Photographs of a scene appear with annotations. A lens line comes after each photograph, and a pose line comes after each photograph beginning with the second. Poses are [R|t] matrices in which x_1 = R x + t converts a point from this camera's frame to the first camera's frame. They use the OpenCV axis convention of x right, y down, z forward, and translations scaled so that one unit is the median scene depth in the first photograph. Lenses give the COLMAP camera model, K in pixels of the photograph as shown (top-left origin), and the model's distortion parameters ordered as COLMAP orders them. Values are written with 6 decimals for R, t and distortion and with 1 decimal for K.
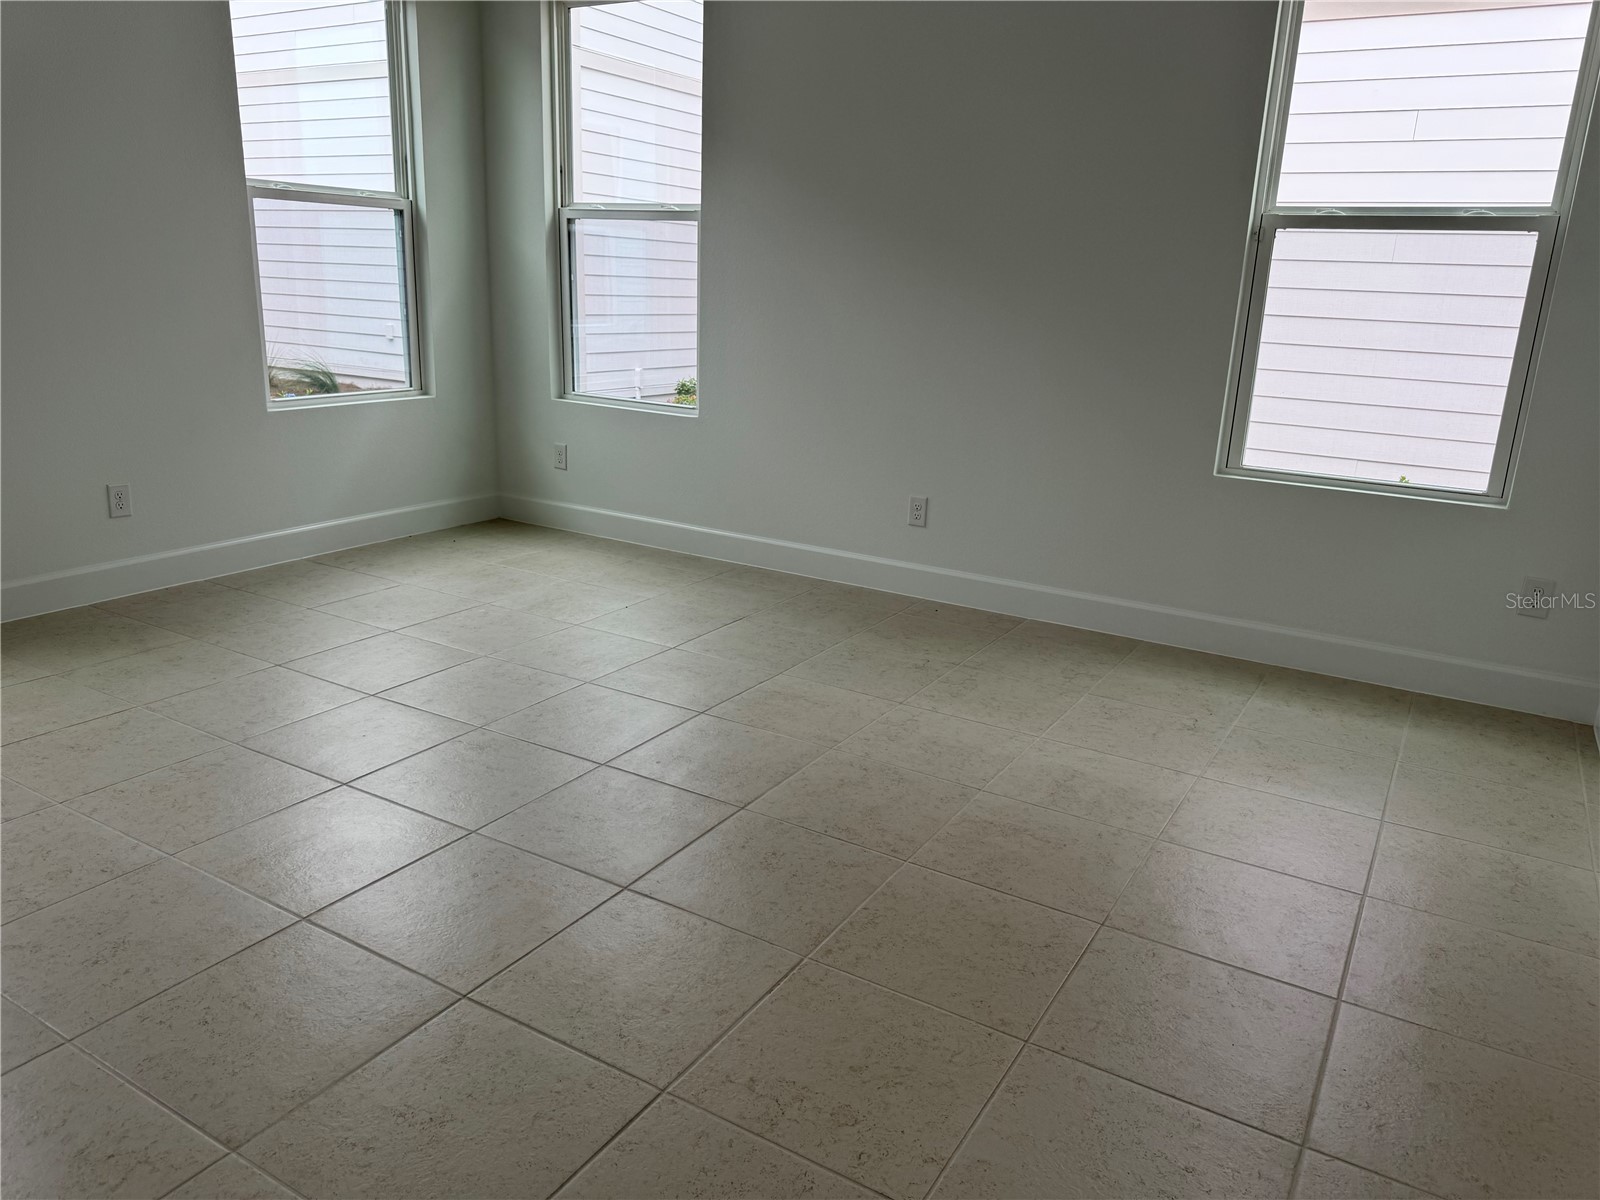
lens RADIAL K [[1120.6, 0, 803.8], [0, 1120.6, 603.3], [0, 0, 1]] dist [0.110887, -0.142228]
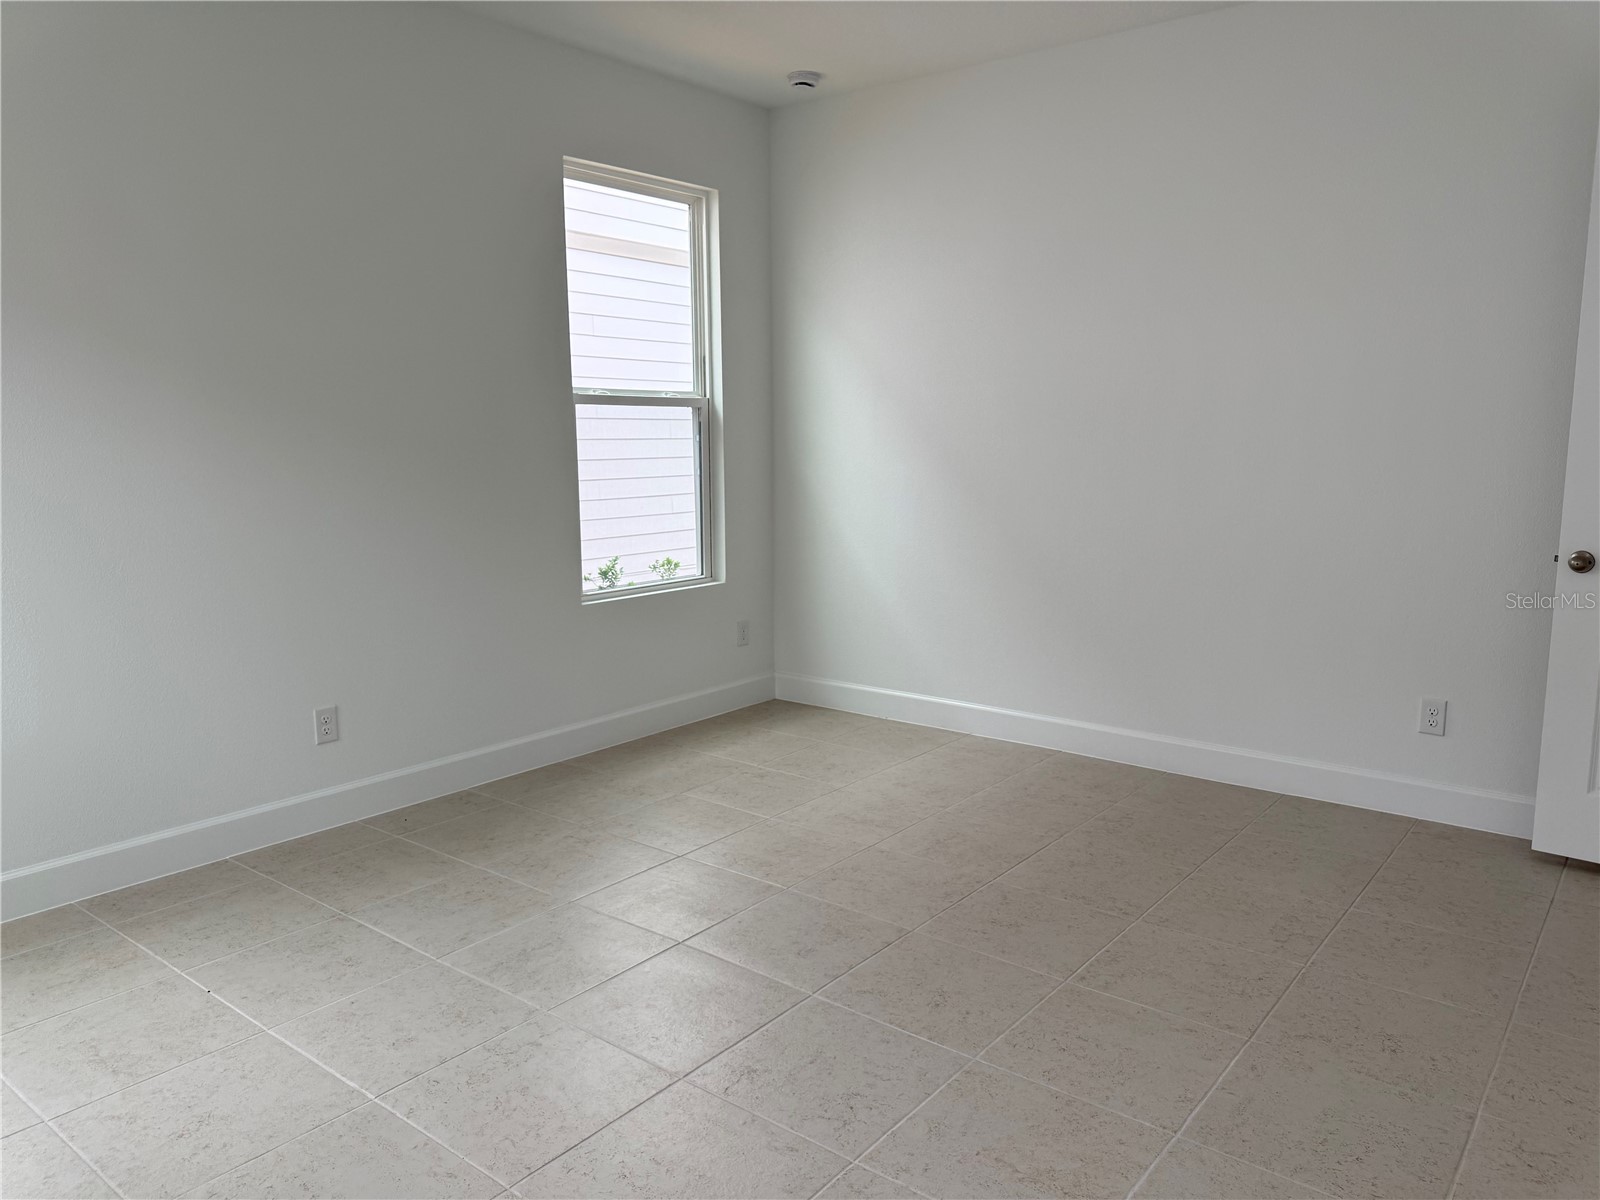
lens RADIAL K [[1120.6, 0, 803.8], [0, 1120.6, 603.3], [0, 0, 1]] dist [0.110887, -0.142228]
pose [[0.120497, -0.183247, 0.975654, -0.825802], [0.284340, 0.948008, 0.142938, -0.234448], [-0.951121, 0.260194, 0.166337, 0.636123]]
